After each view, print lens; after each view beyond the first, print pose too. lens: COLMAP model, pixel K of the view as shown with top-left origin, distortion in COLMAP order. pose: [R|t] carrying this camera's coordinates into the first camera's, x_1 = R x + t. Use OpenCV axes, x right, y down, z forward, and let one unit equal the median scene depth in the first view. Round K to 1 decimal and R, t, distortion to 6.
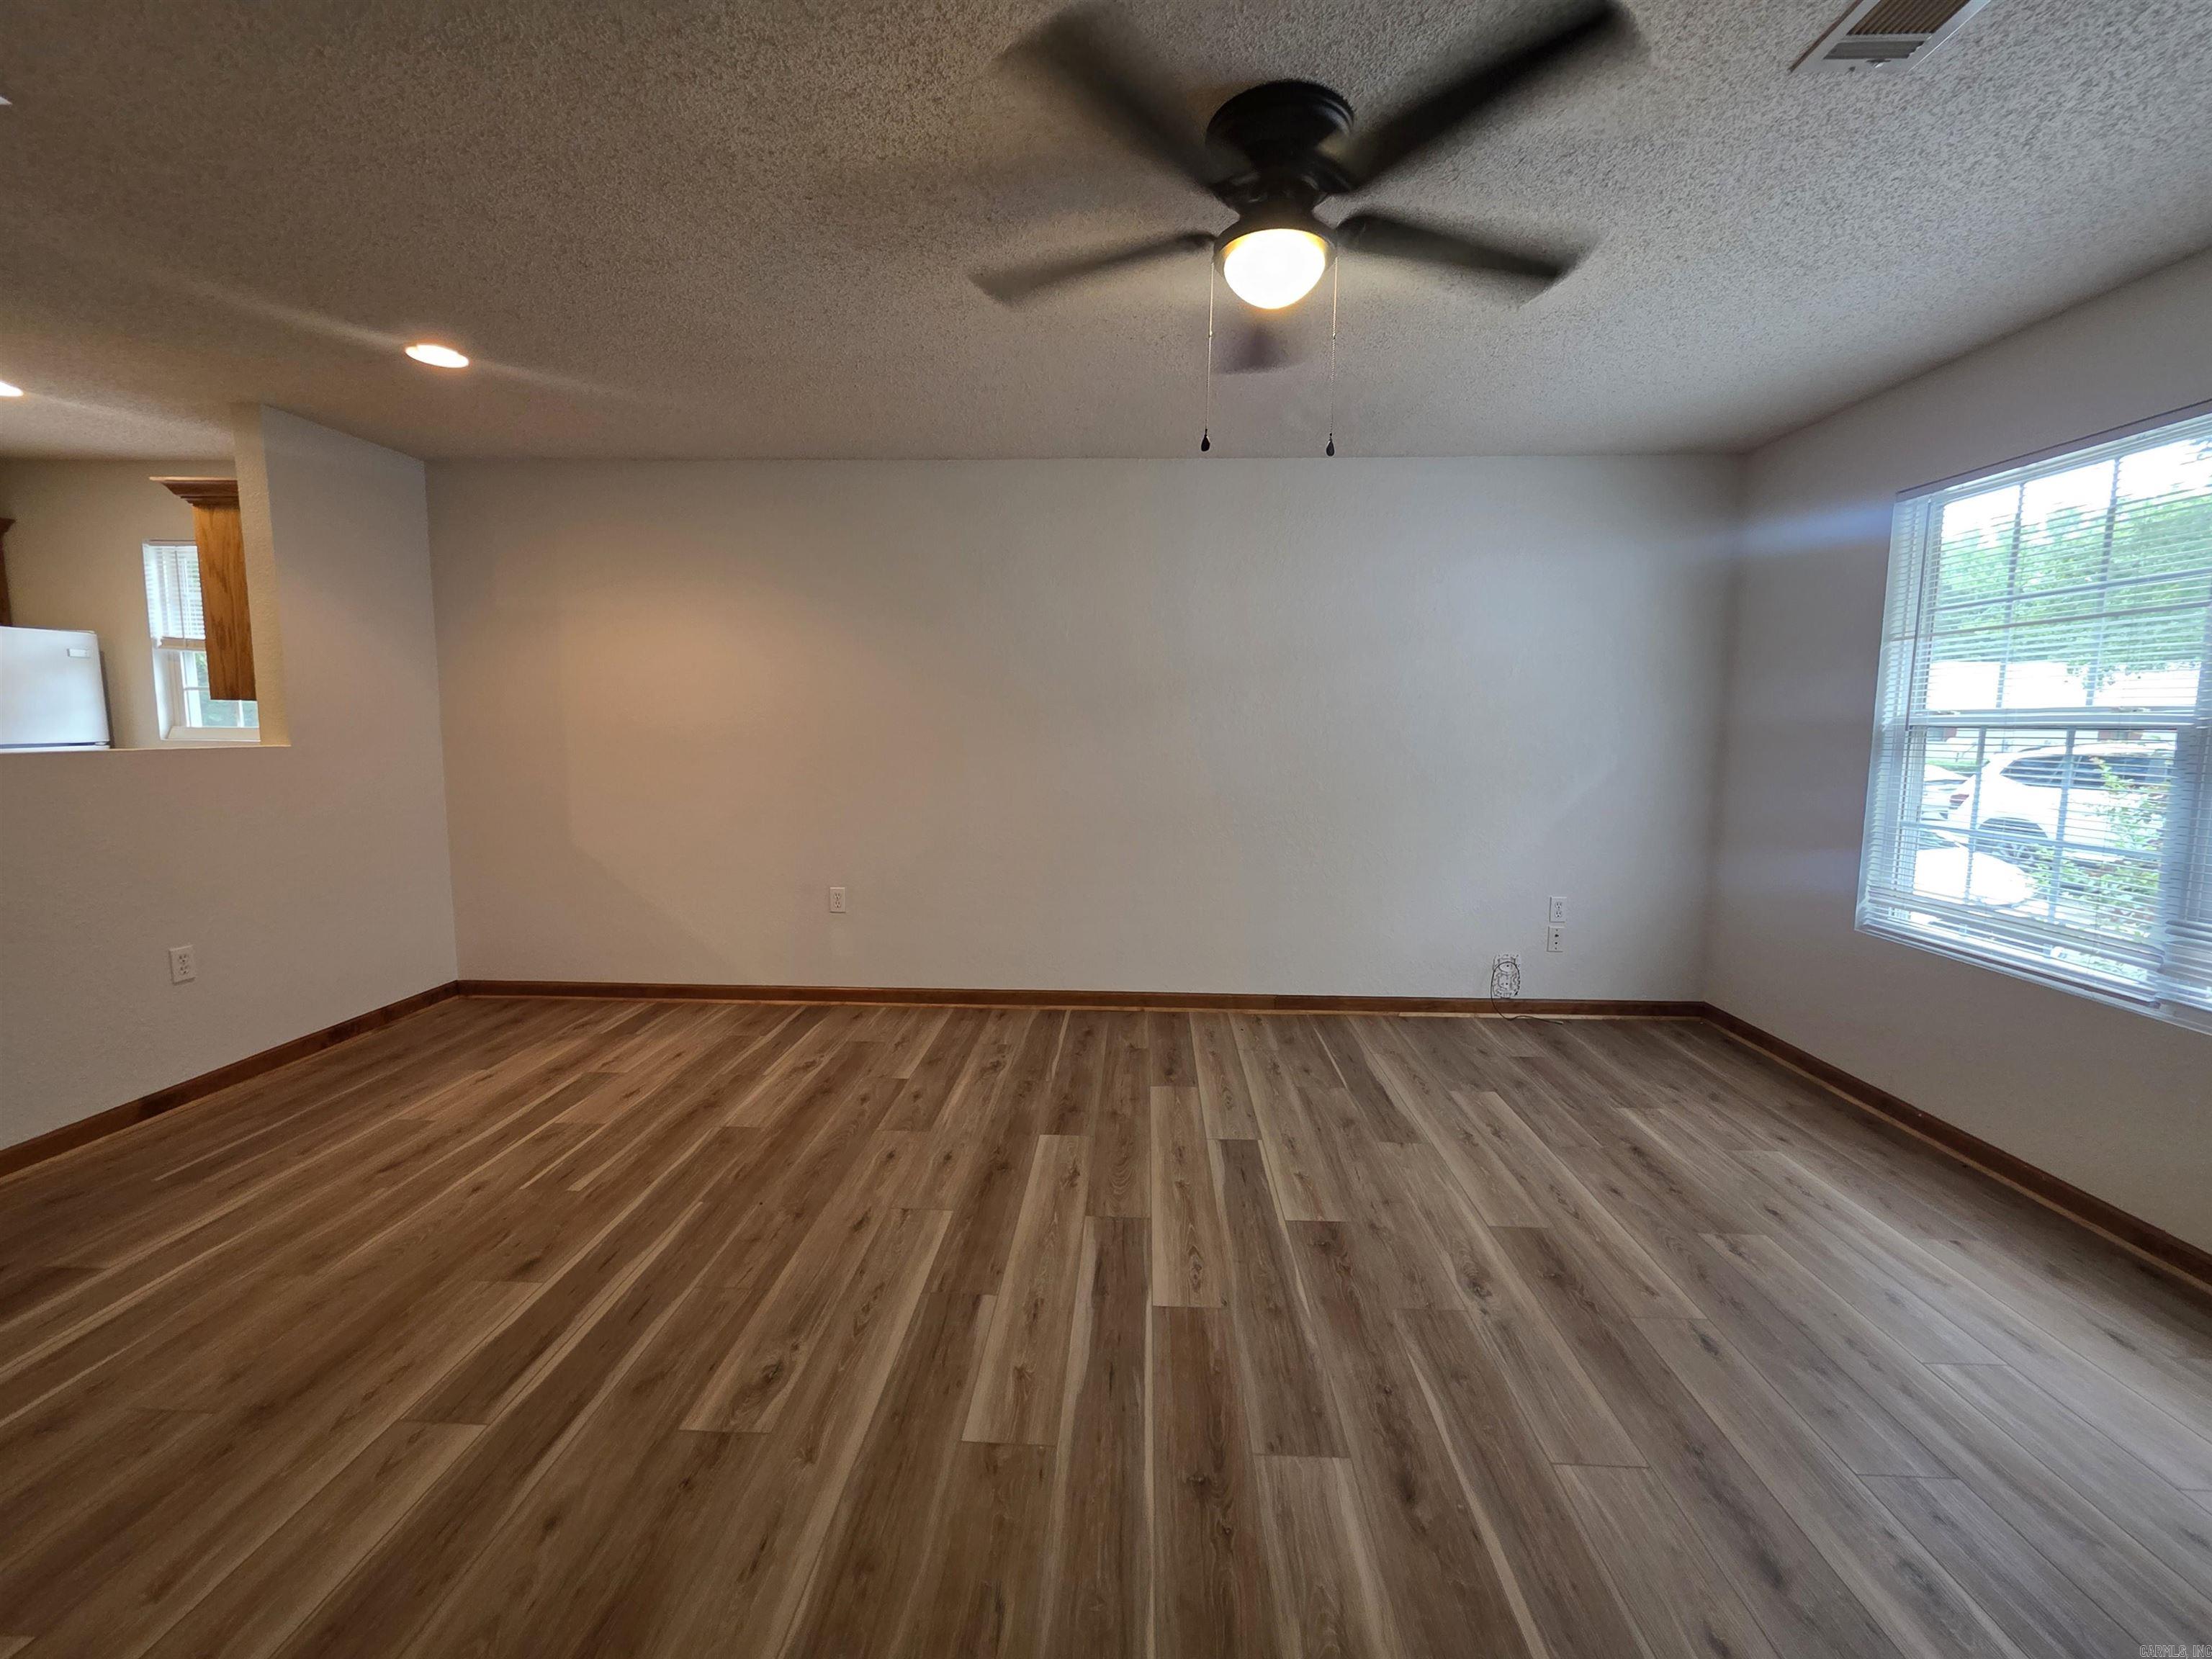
lens RADIAL K [[886.2, 0, 1111.0], [0, 886.2, 813.3], [0, 0, 1]] dist [0.003820, -0.000137]
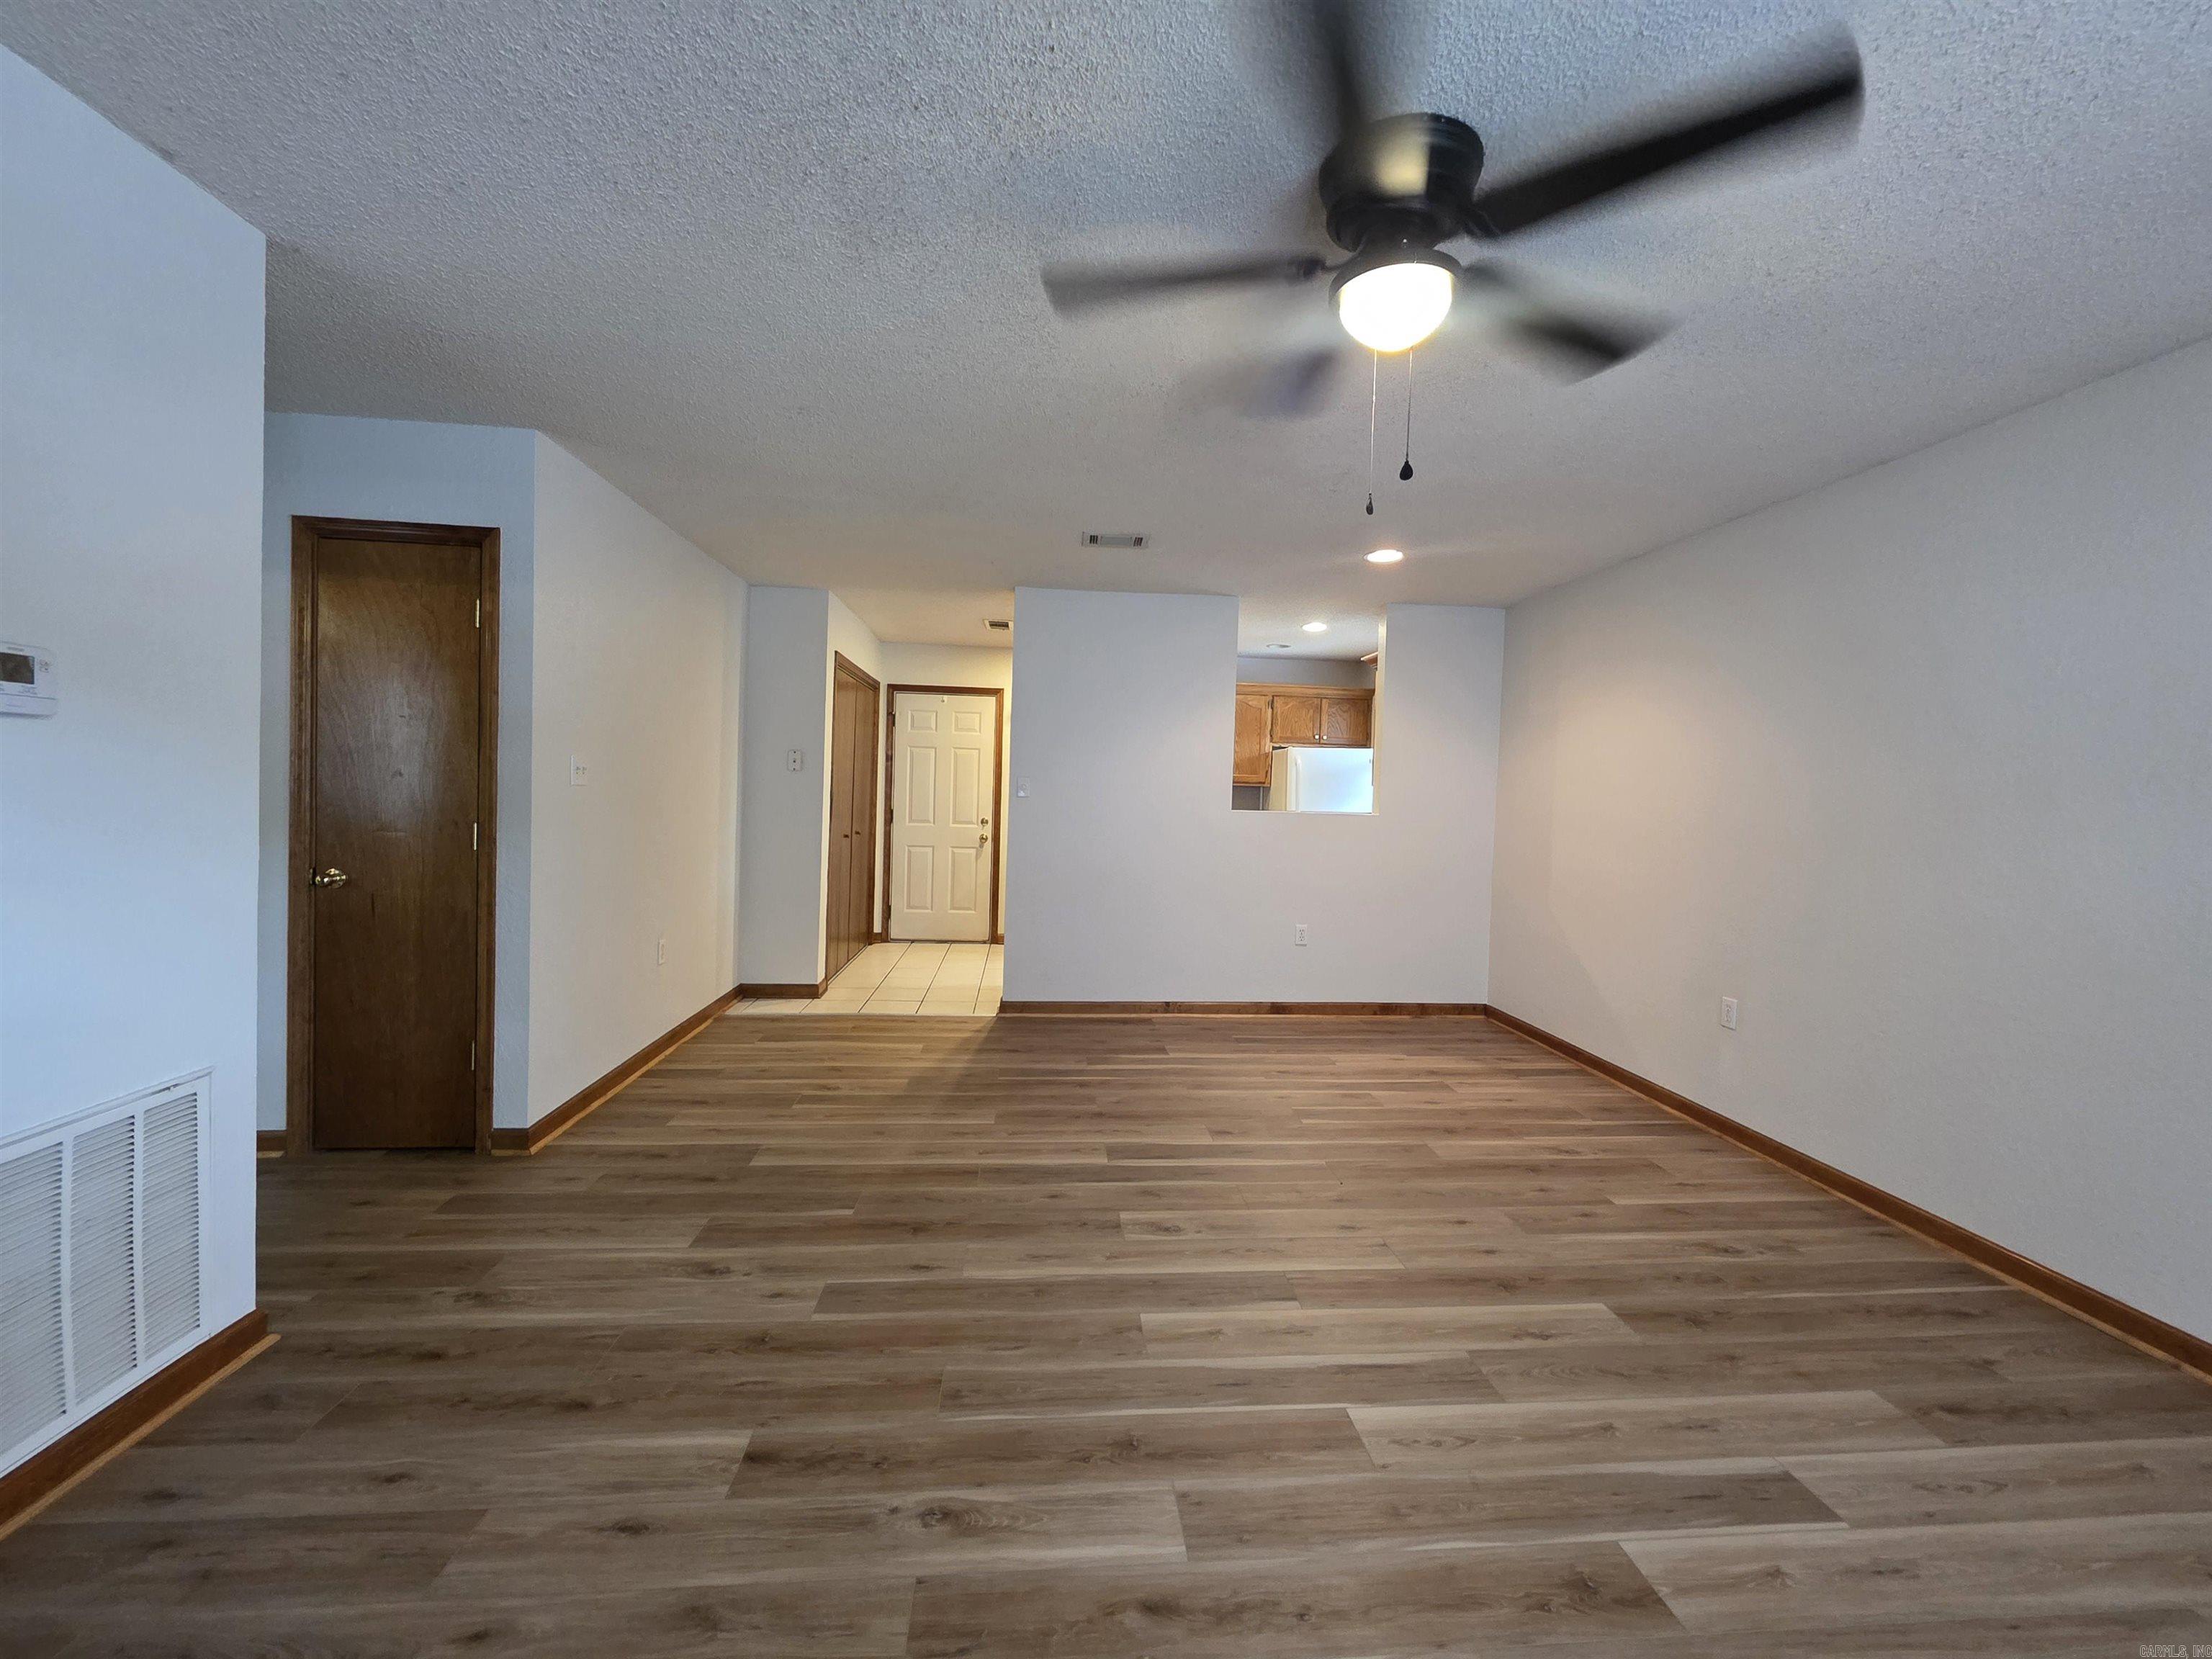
lens RADIAL K [[886.2, 0, 1111.0], [0, 886.2, 813.3], [0, 0, 1]] dist [0.003820, -0.000137]
pose [[0.128834, 0.021704, -0.991429, 0.693715], [-0.130379, 0.991453, 0.004762, -0.029638], [0.983058, 0.128648, 0.130562, 0.412563]]
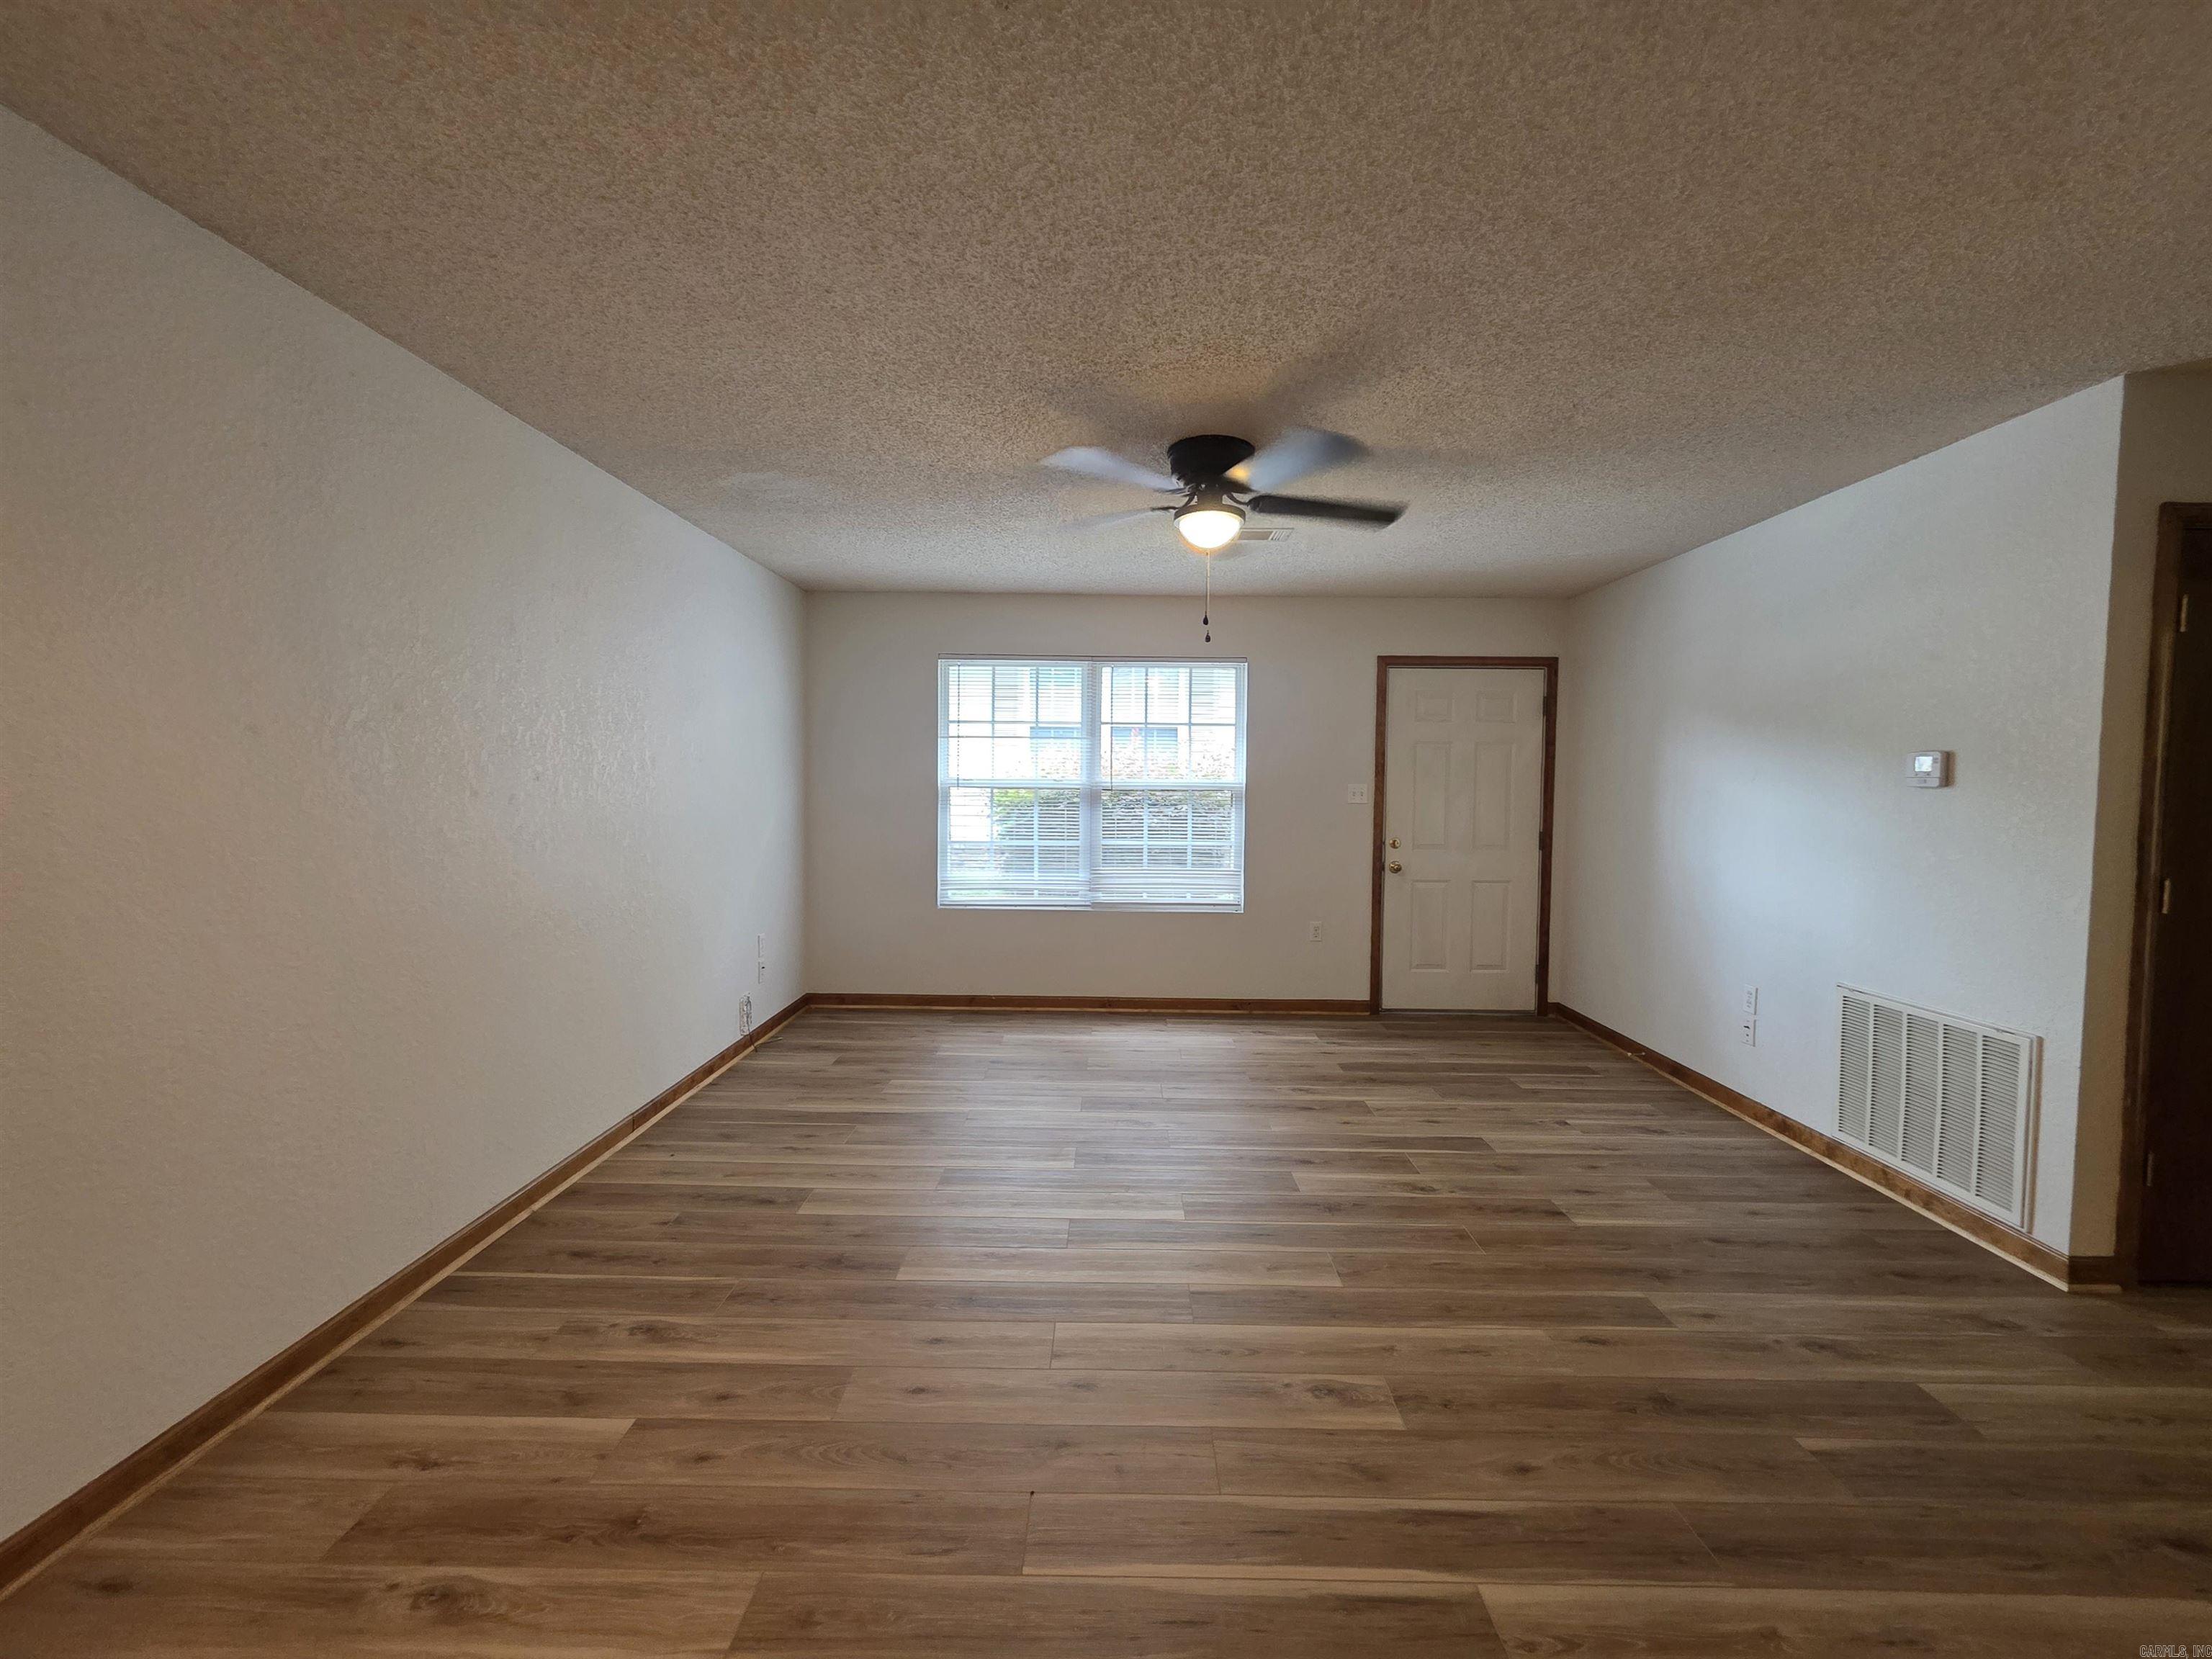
lens RADIAL K [[886.2, 0, 1111.0], [0, 886.2, 813.3], [0, 0, 1]] dist [0.003820, -0.000137]
pose [[-0.032281, -0.042381, 0.998580, -0.962535], [0.092562, 0.994680, 0.045208, -0.106486], [-0.995184, 0.093890, -0.028186, 0.815277]]
